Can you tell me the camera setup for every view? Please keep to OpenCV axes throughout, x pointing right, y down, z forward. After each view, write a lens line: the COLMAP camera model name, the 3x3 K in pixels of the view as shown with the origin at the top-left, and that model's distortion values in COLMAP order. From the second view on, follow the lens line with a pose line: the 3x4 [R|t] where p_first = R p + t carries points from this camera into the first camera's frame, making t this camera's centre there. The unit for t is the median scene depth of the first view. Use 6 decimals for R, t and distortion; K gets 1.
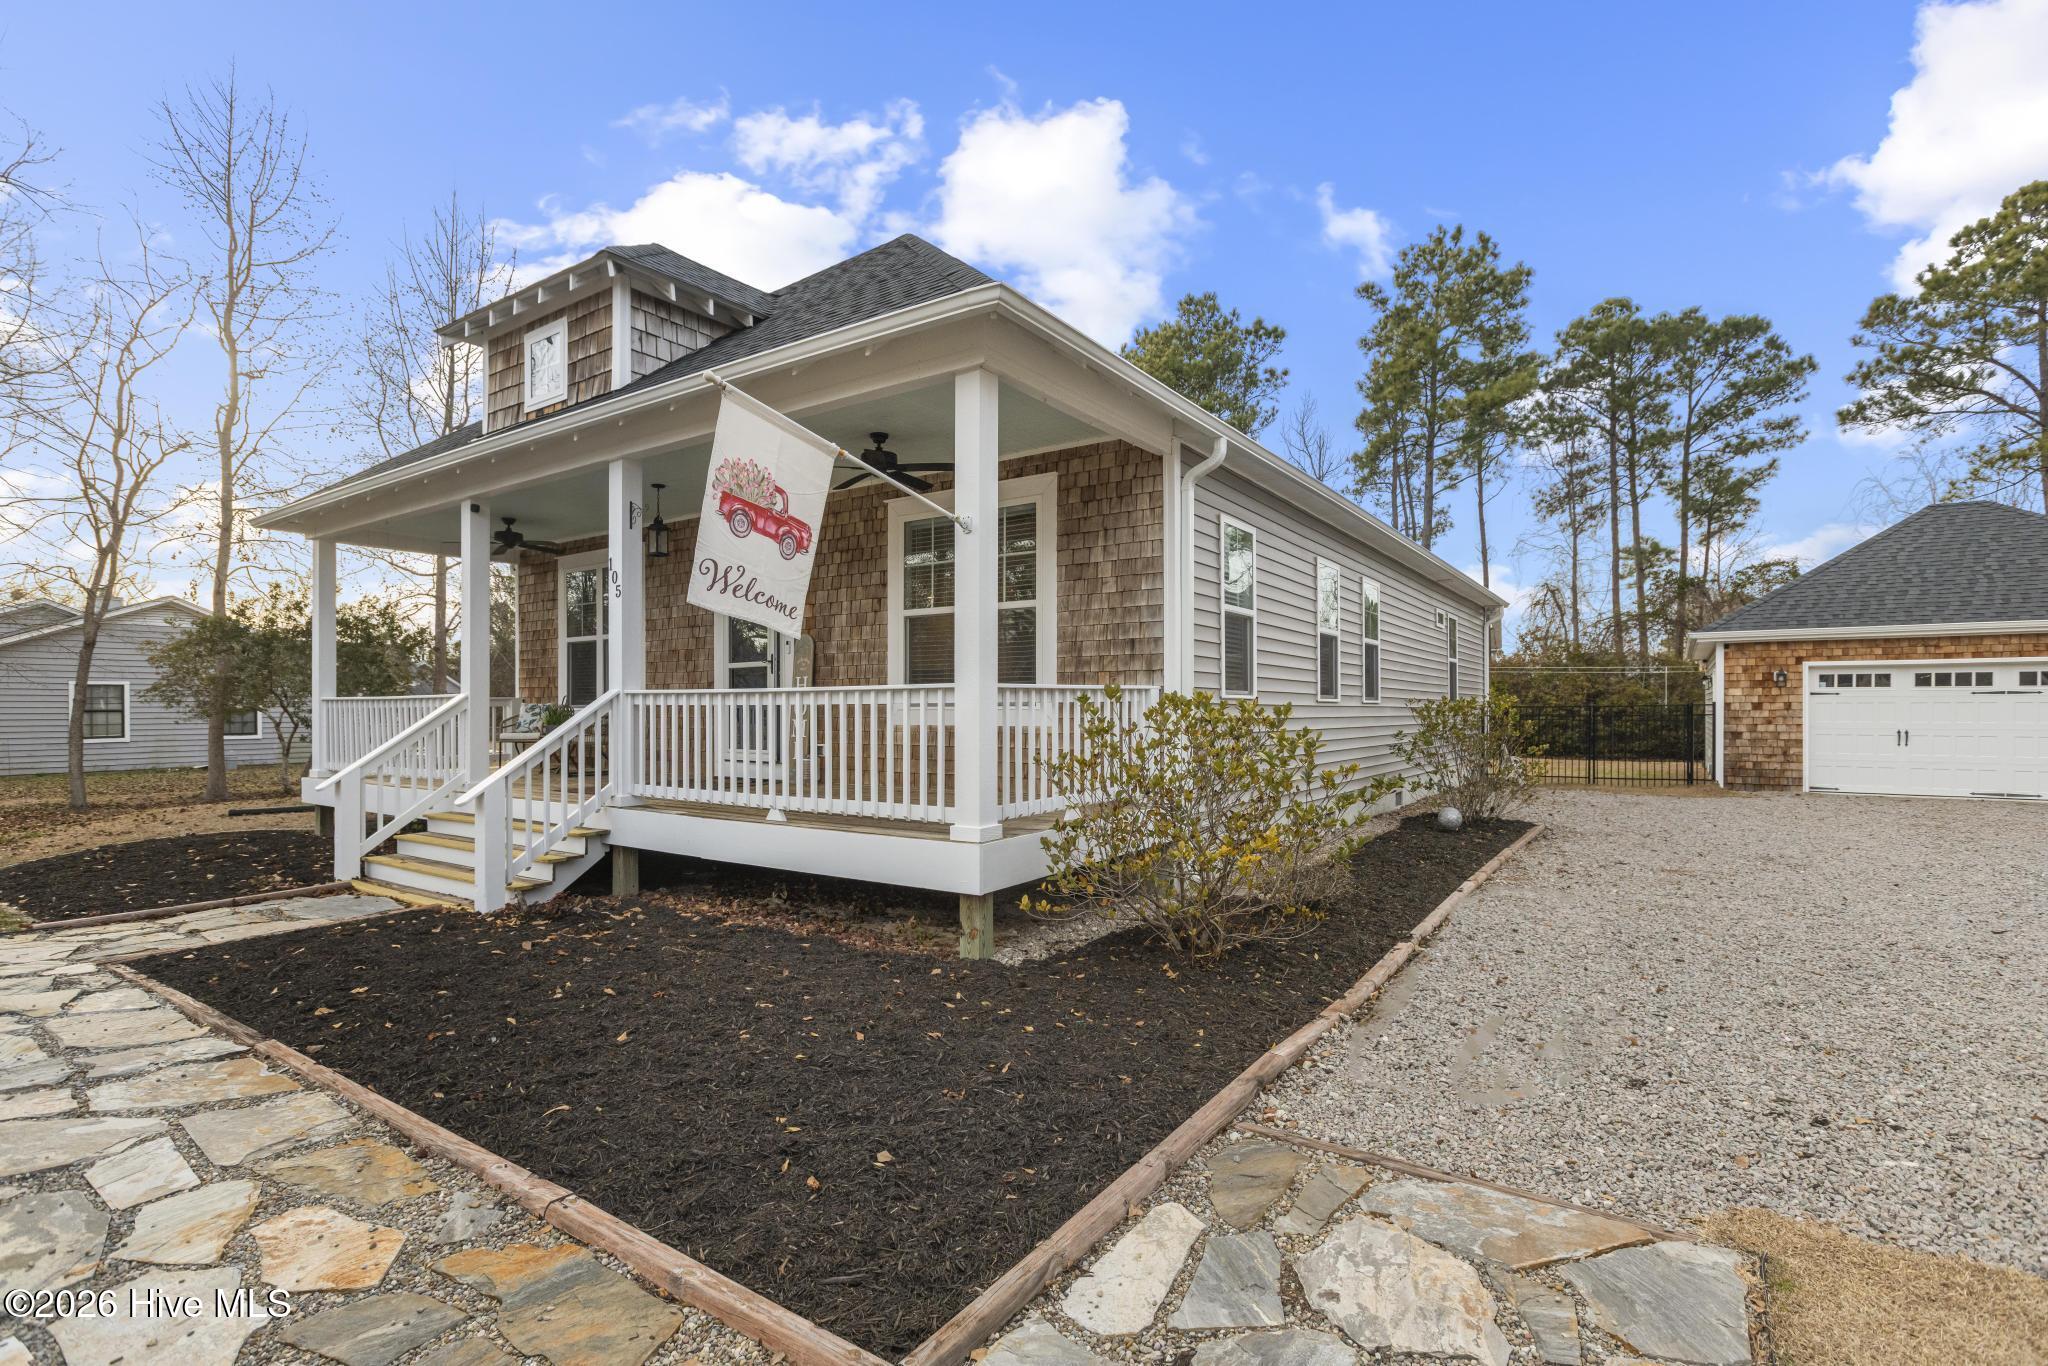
lens RADIAL K [[944.8, 0, 1022.3], [0, 944.8, 711.4], [0, 0, 1]] dist [-0.007919, 0.000283]
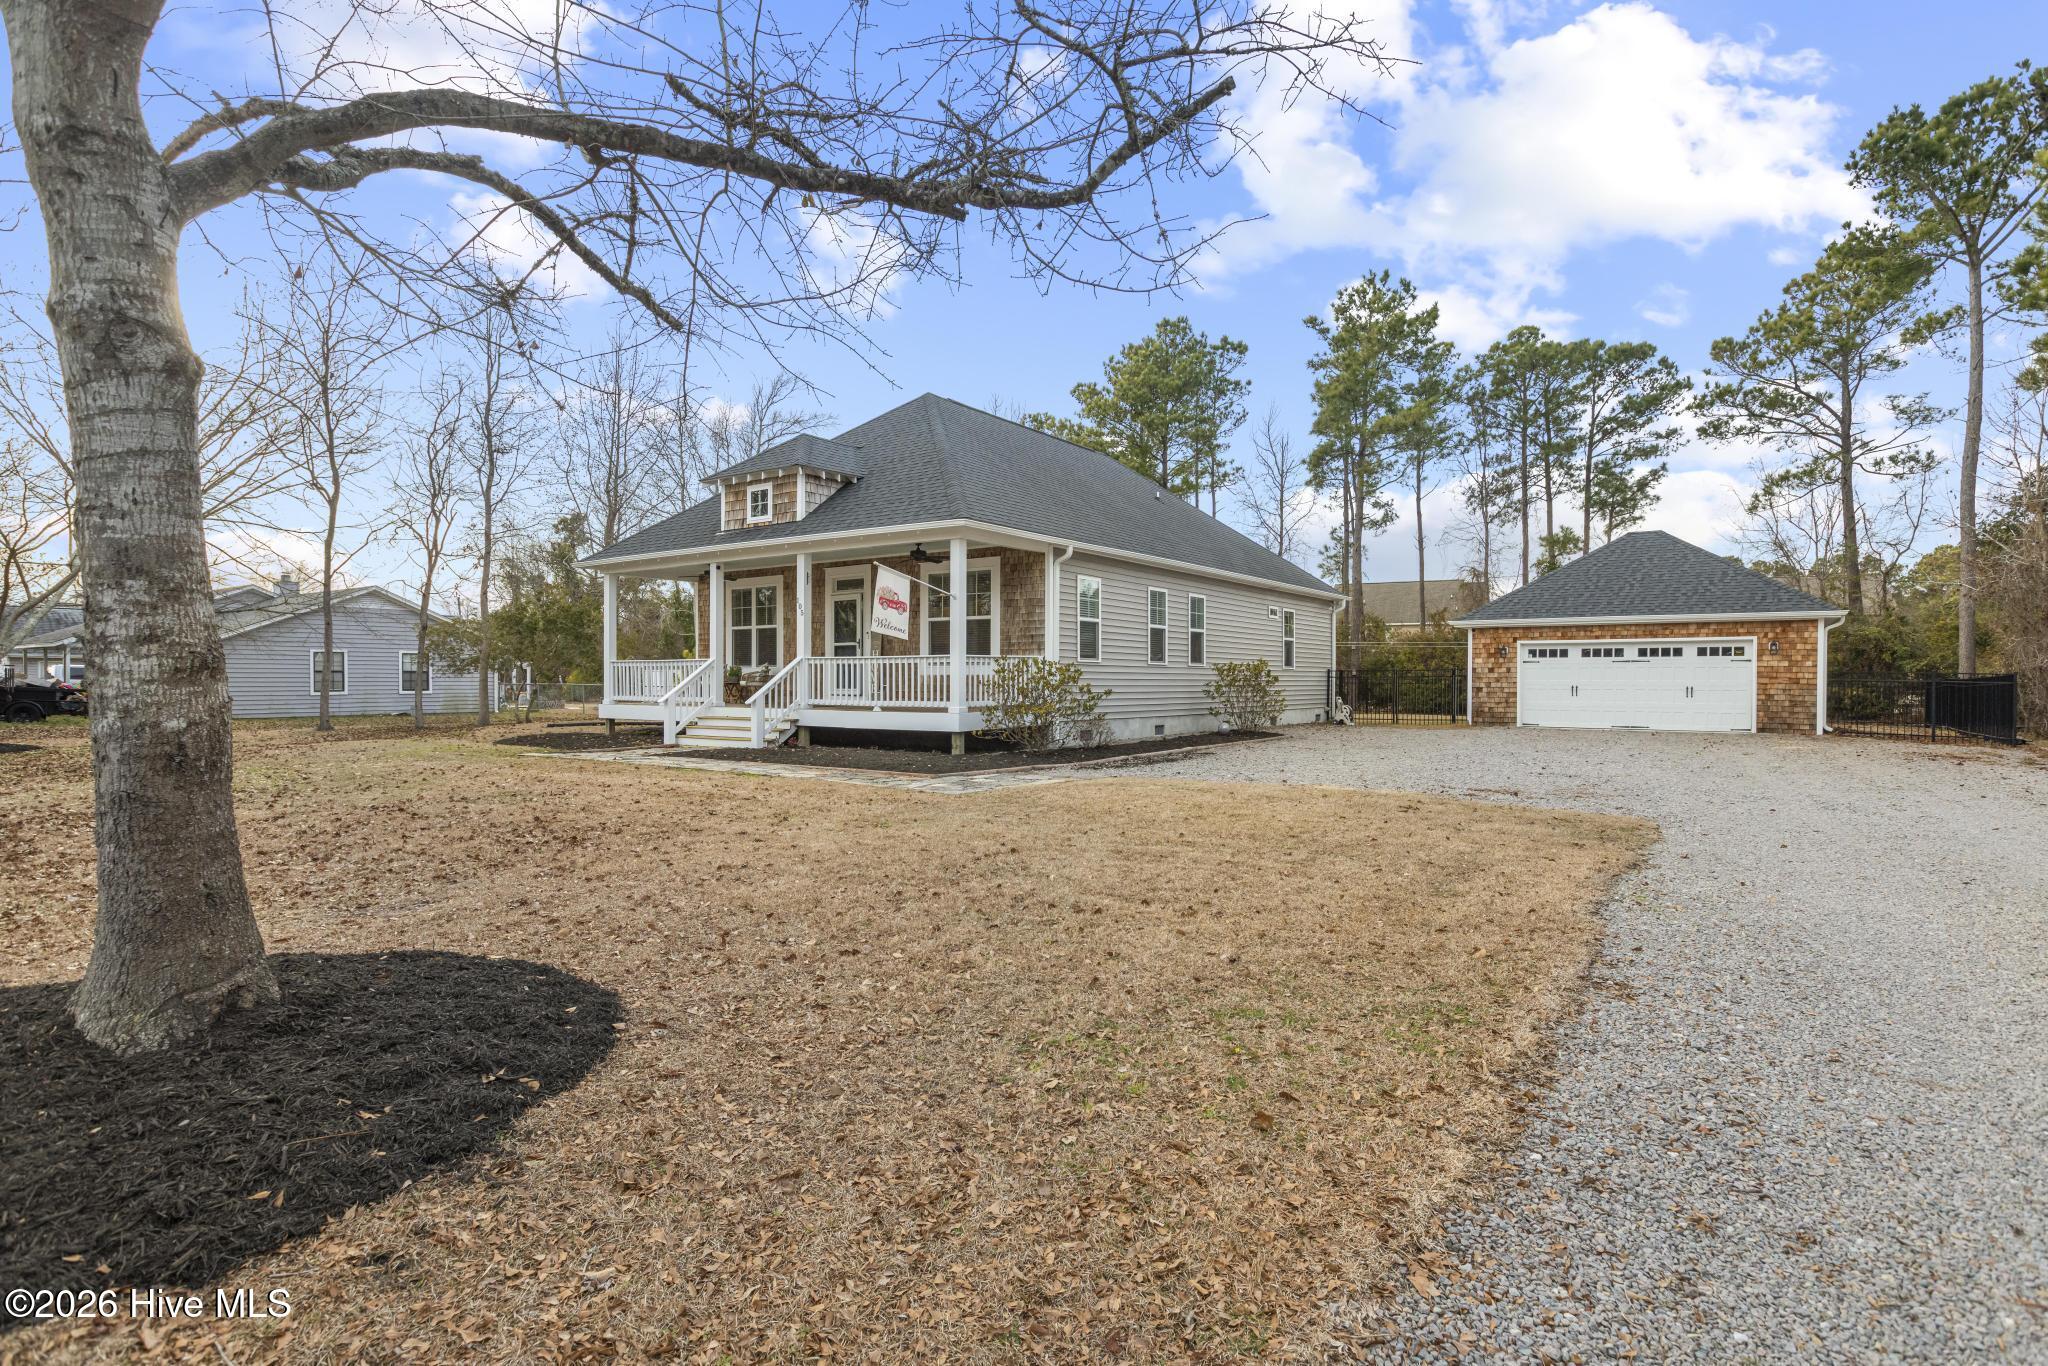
lens RADIAL K [[1036.9, 0, 1024.0], [0, 1036.9, 683.0], [0, 0, 1]] dist [0.001478, 0.000375]
pose [[0.999818, 0.003212, -0.018801, 0.033917], [-0.003208, 0.999995, 0.000219, 0.008617], [0.018802, -0.000158, 0.999823, -0.339278]]
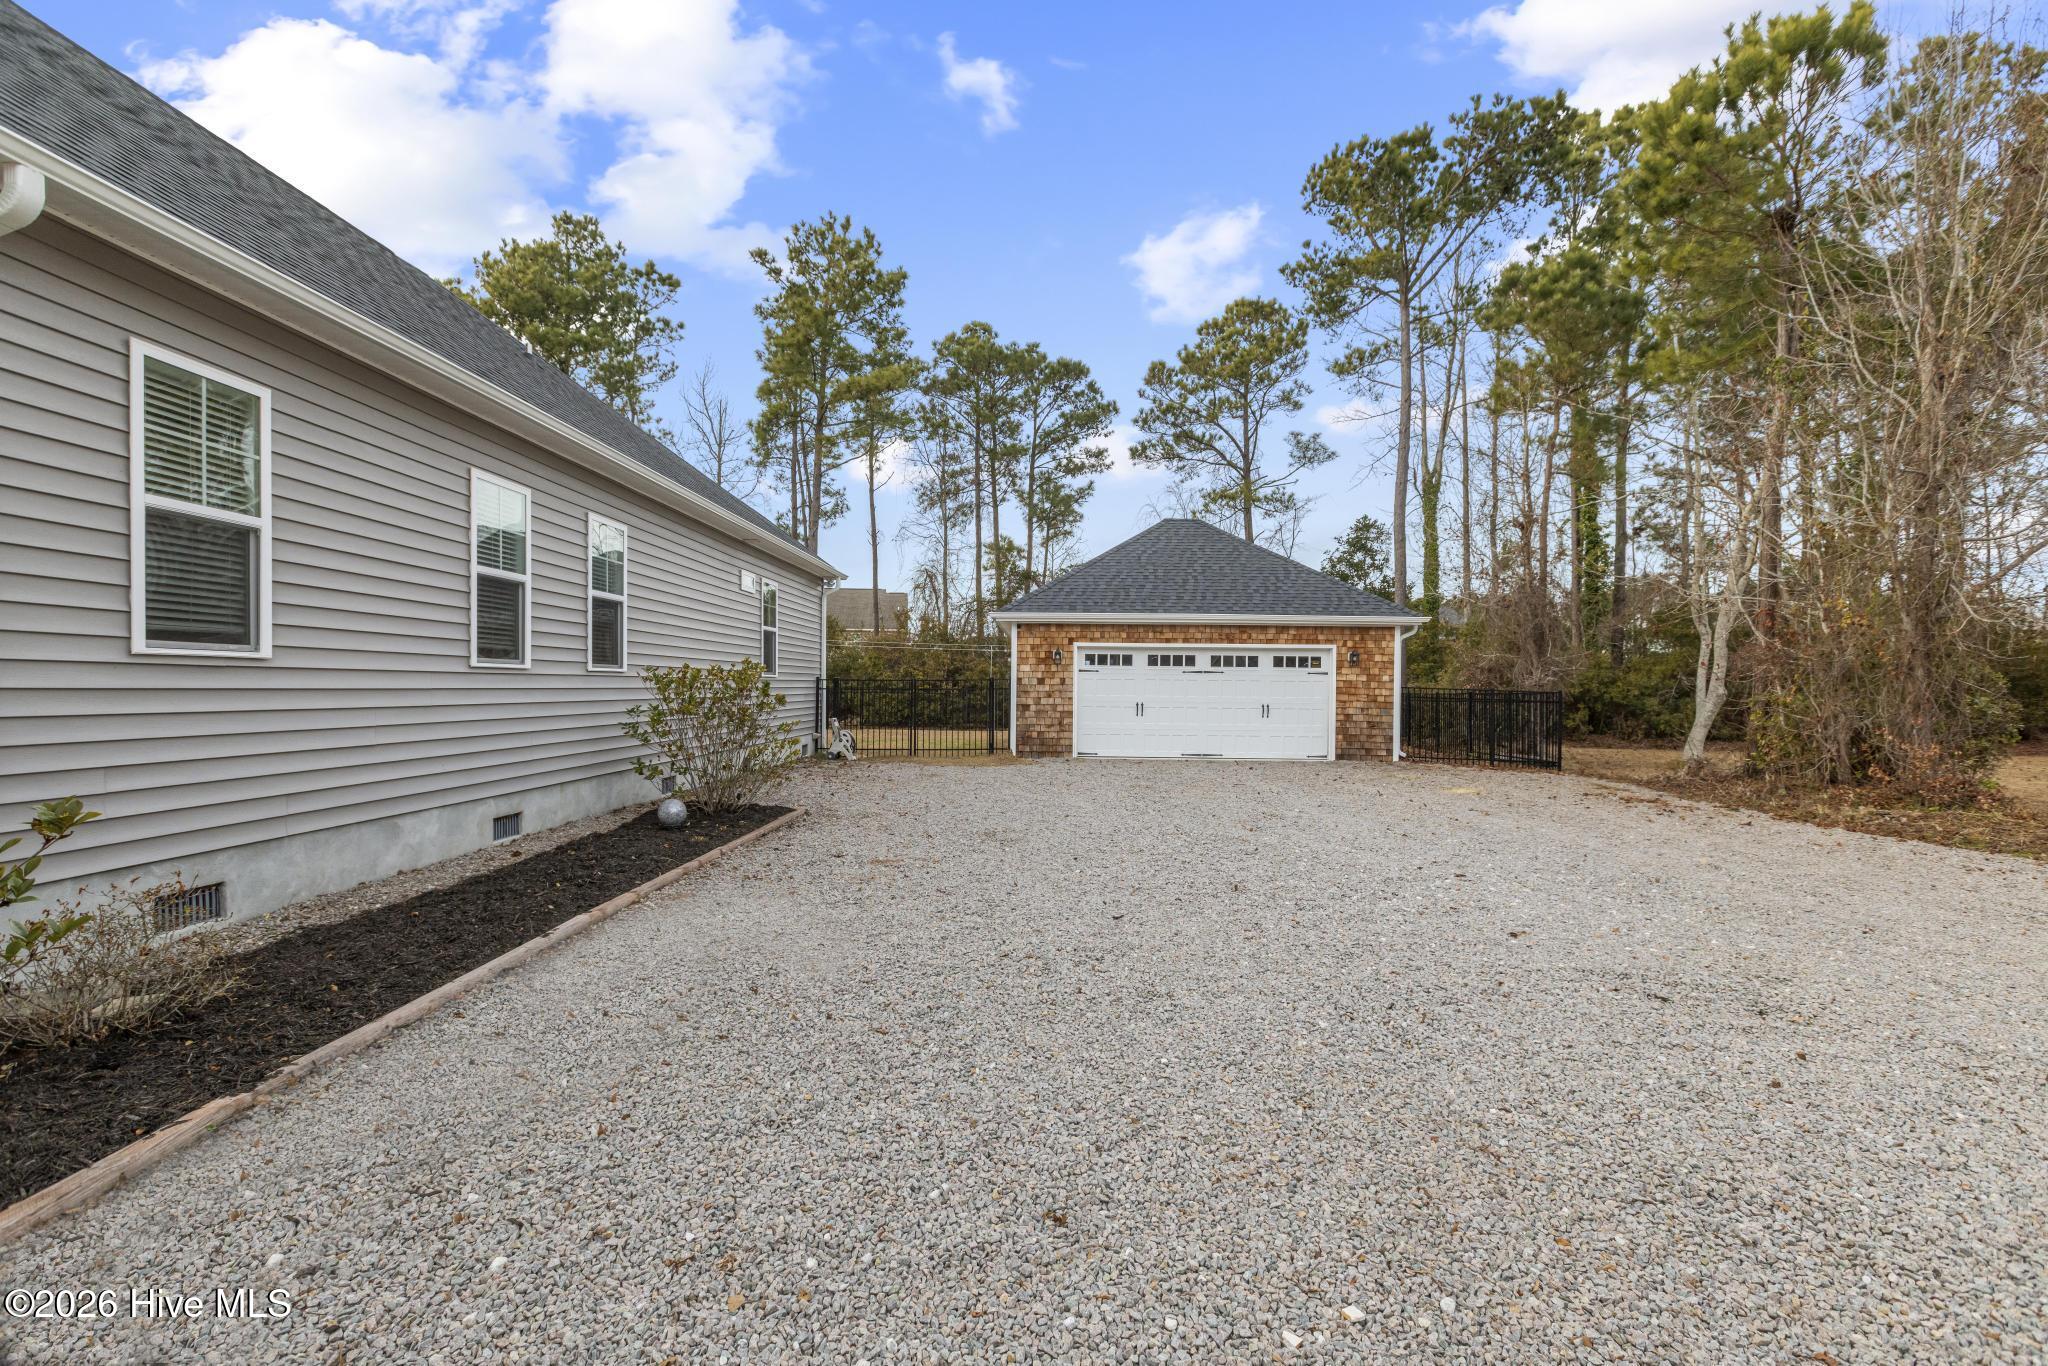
lens RADIAL K [[907.4, 0, 1024.0], [0, 907.4, 683.0], [0, 0, 1]] dist [0.002241, -0.000095]
pose [[0.839344, 0.009560, 0.543516, 0.093122], [-0.008716, 0.999953, -0.004128, 0.000584], [-0.543530, -0.001273, 0.839389, 0.057571]]
